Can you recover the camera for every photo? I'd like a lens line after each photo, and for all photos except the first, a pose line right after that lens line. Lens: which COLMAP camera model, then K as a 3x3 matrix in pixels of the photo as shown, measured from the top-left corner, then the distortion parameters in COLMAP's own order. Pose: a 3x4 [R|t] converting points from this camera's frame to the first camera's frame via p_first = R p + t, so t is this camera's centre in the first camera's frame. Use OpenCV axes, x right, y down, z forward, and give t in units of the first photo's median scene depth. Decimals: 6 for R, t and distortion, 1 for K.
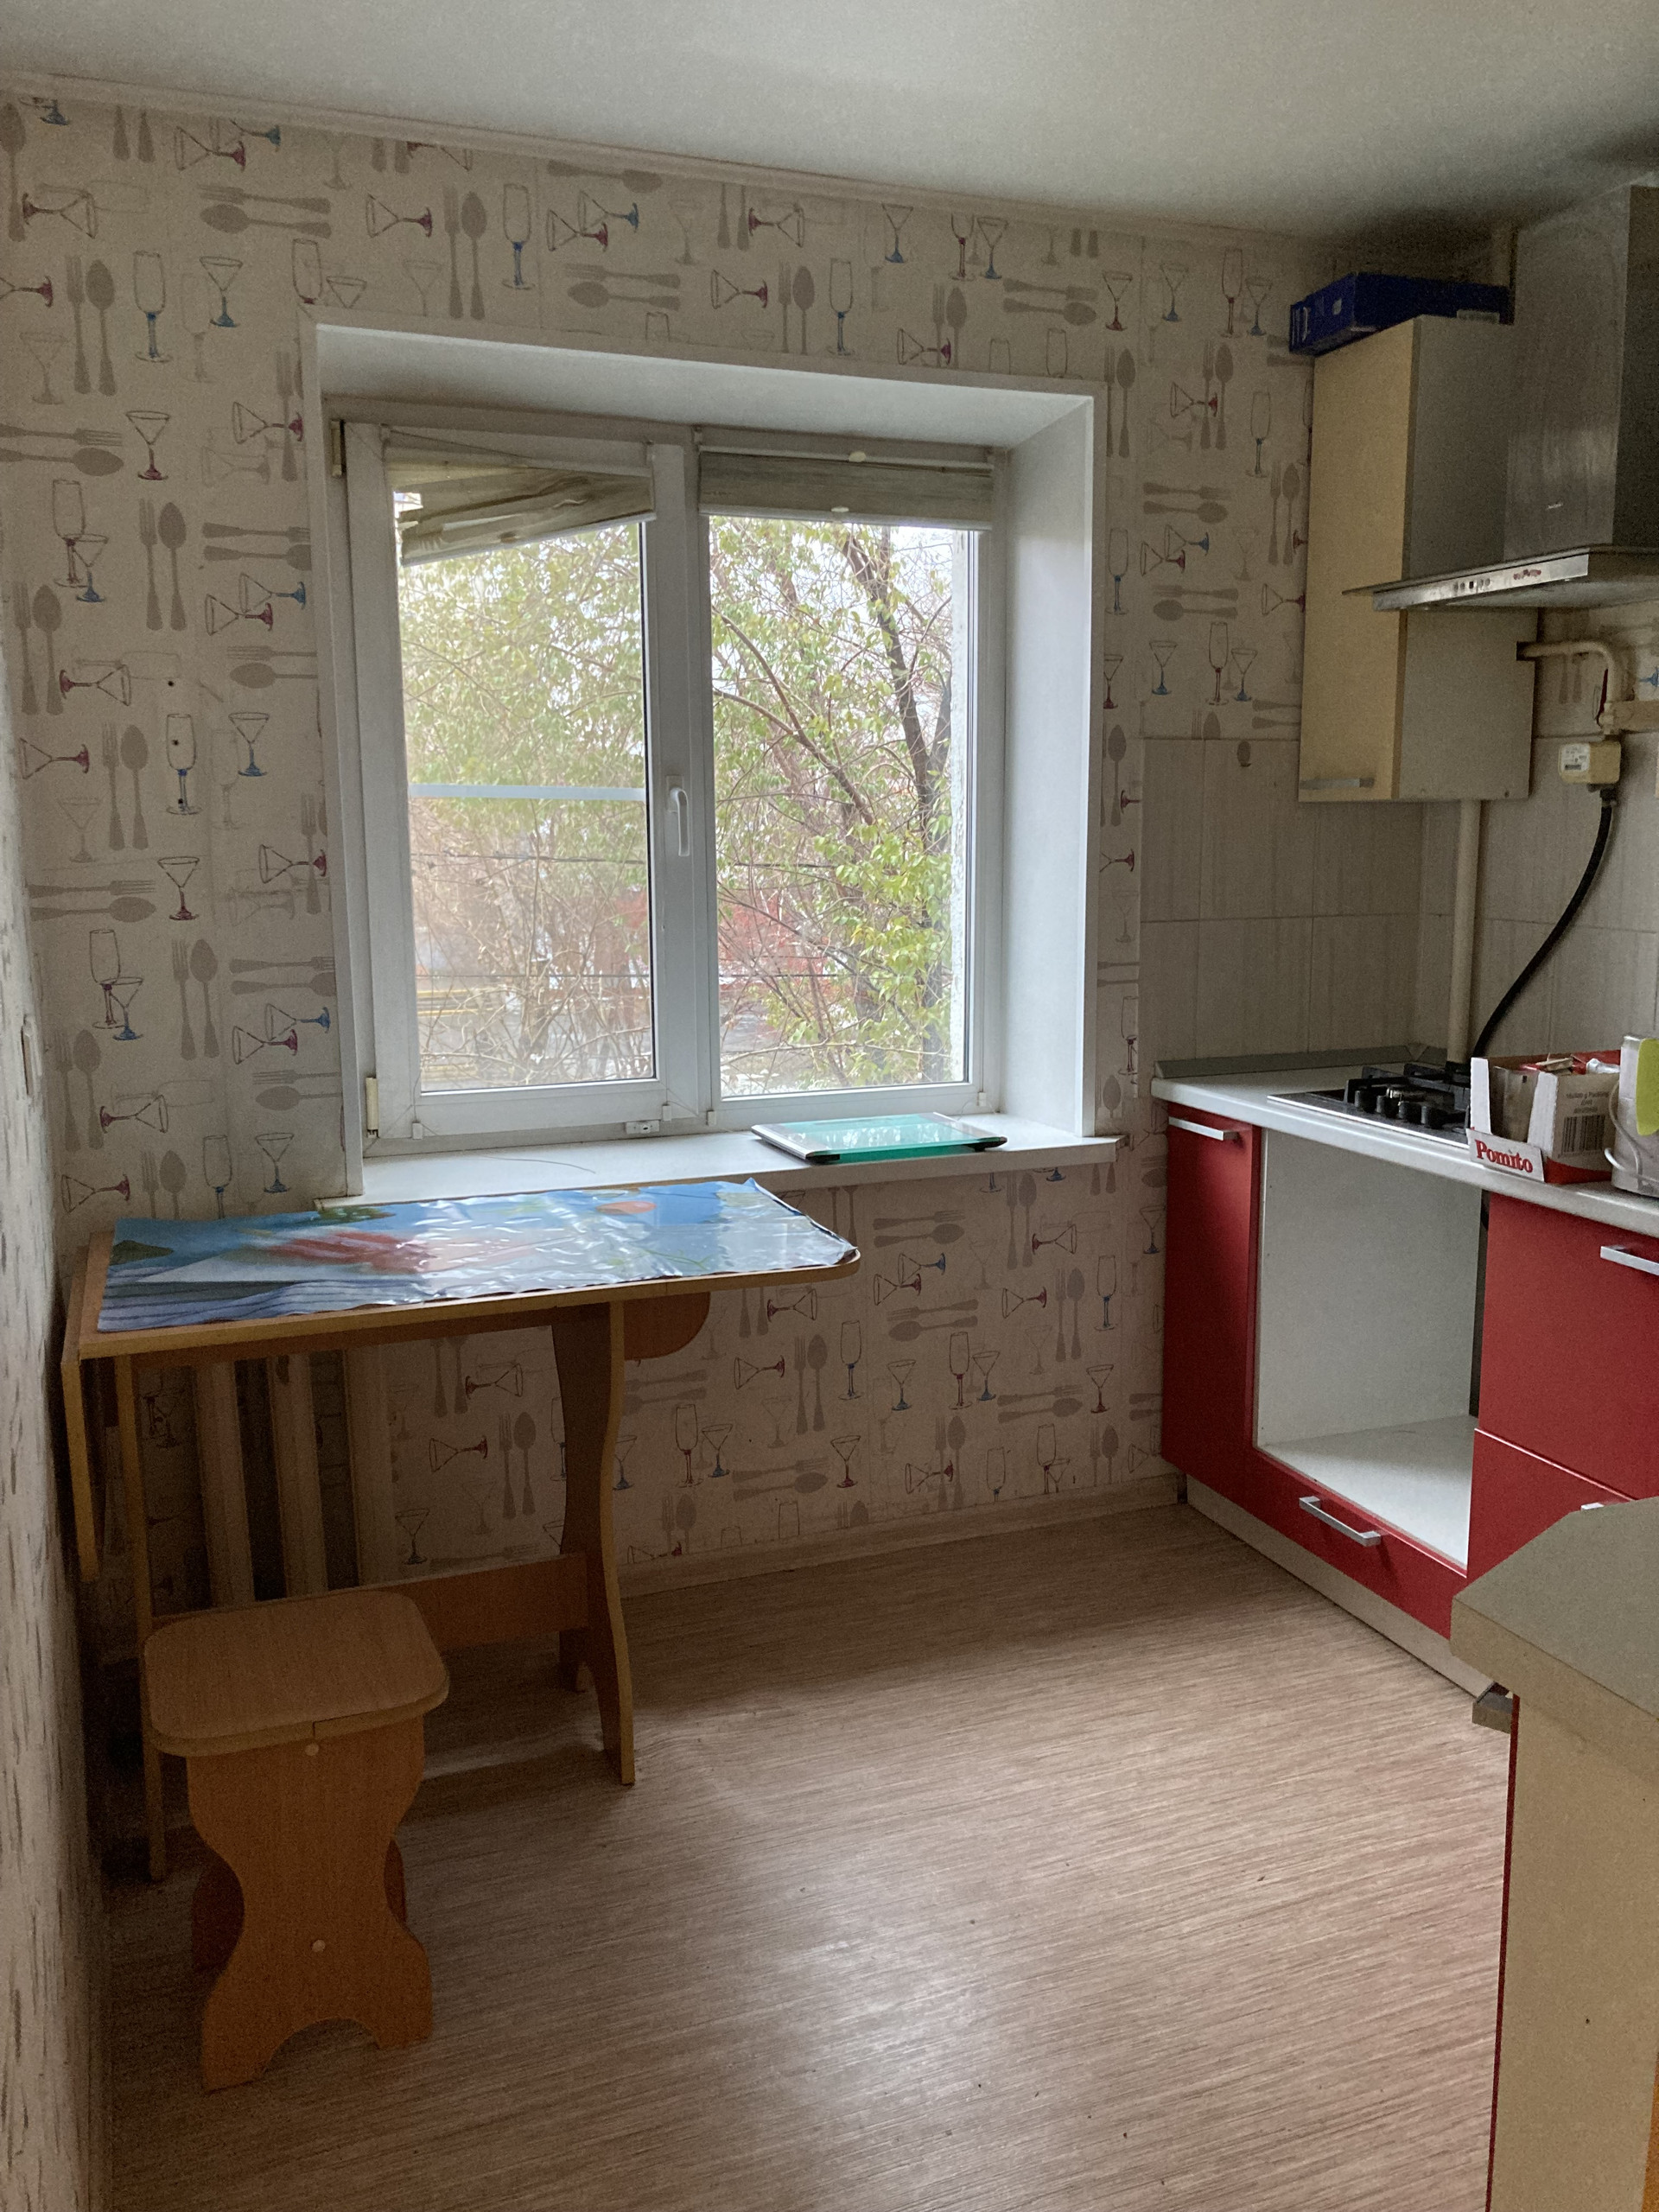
lens RADIAL K [[1788.4, 0, 837.7], [0, 1788.4, 1156.4], [0, 0, 1]] dist [-0.004624, -0.009179]
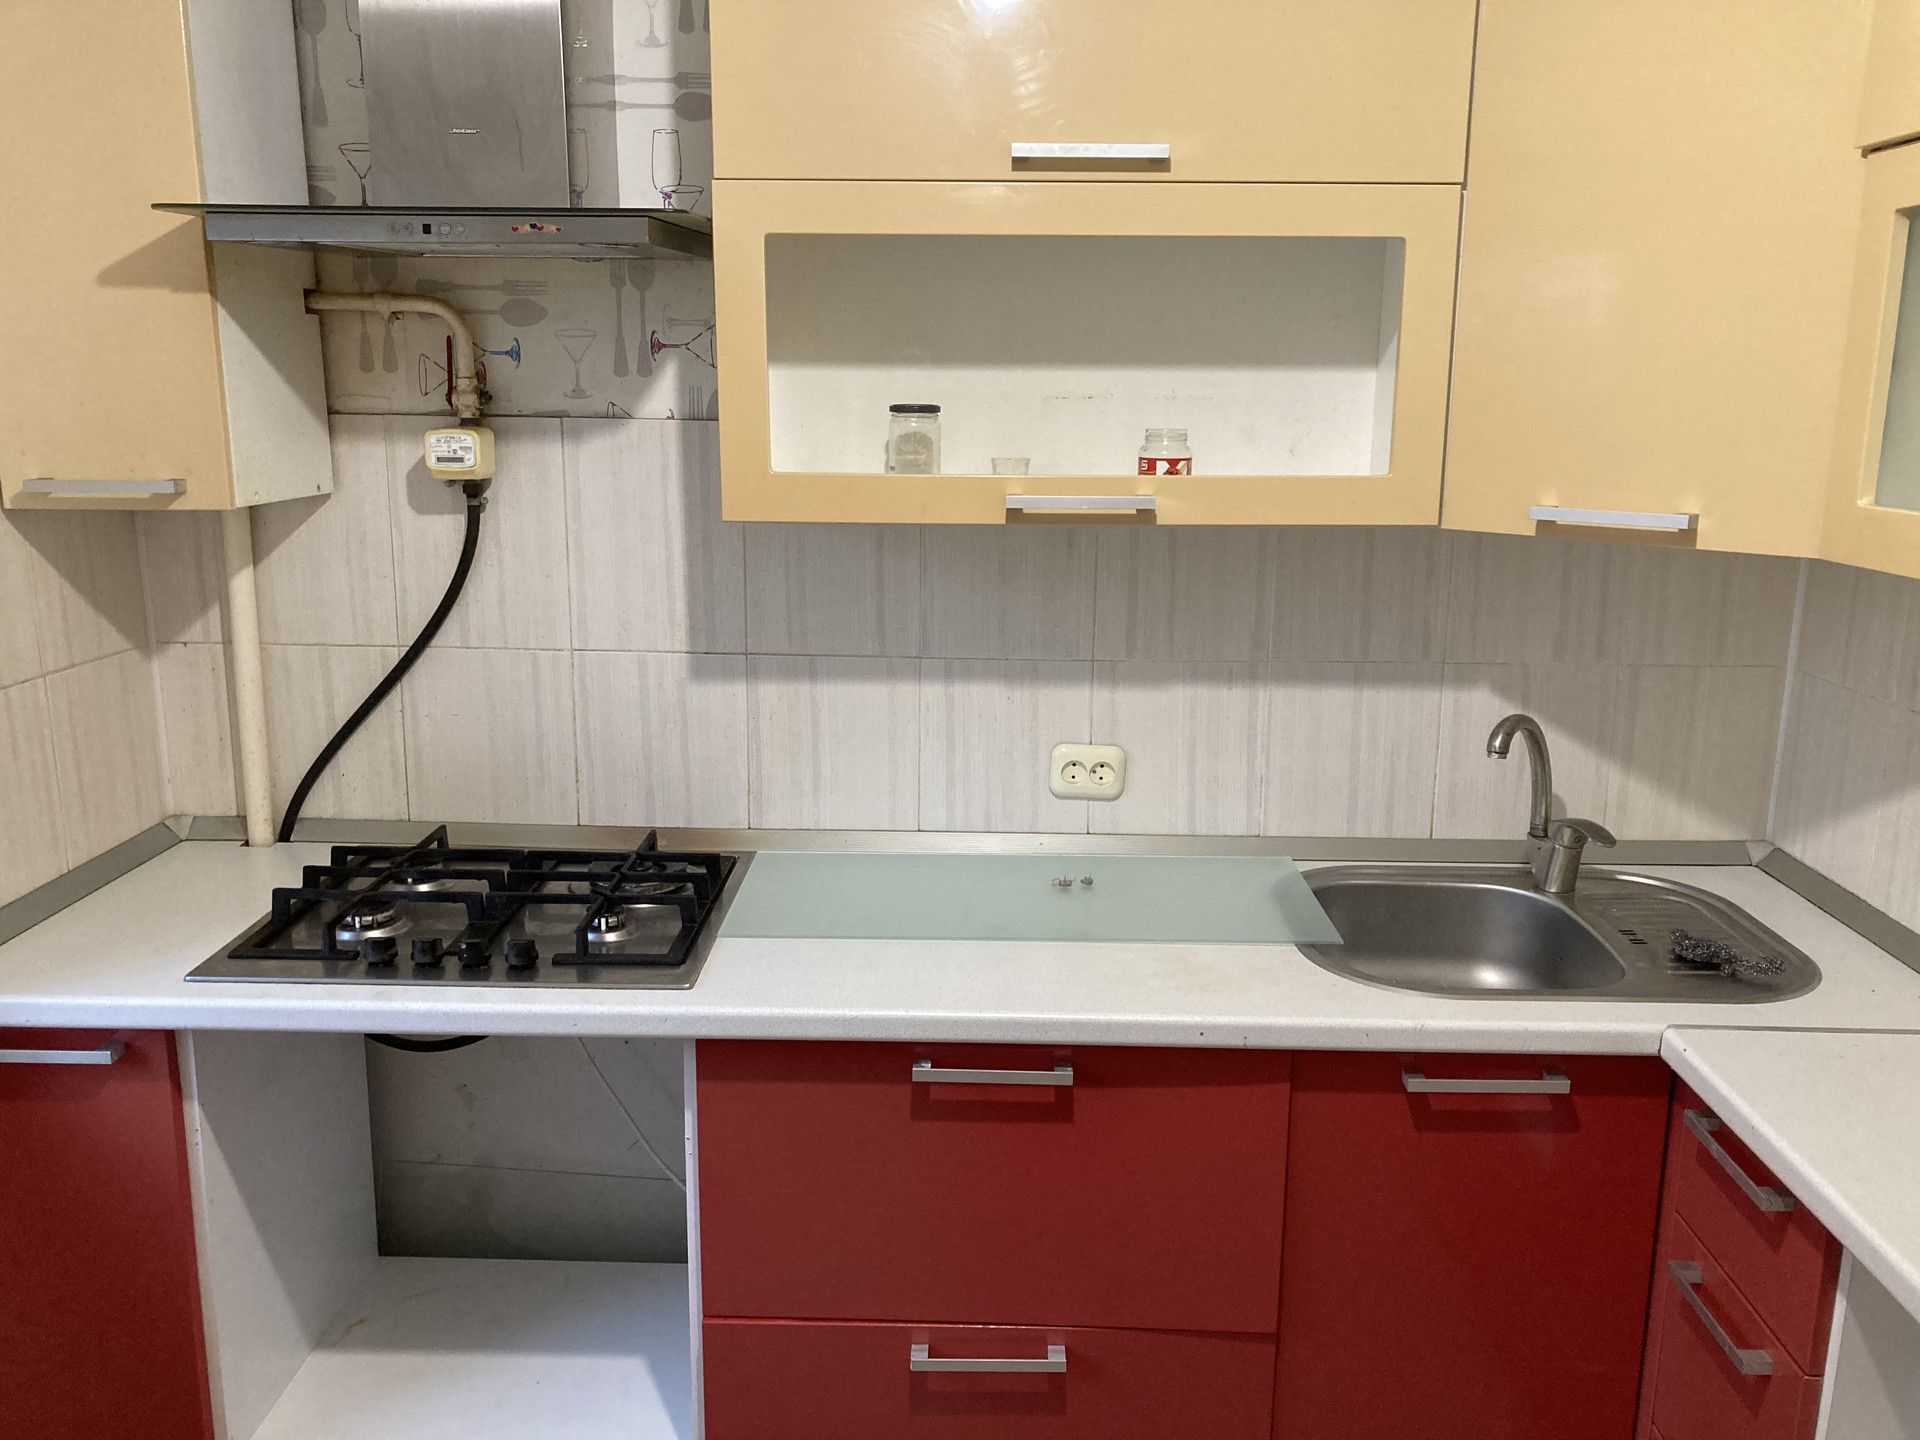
lens RADIAL K [[1552.3, 0, 960.0], [0, 1552.3, 720.0], [0, 0, 1]] dist [-0.004624, -0.009179]
pose [[0.374264, -0.188508, 0.907960, -0.145806], [0.167643, 0.976742, 0.133685, -0.154454], [-0.912043, 0.102180, 0.397161, 0.516051]]
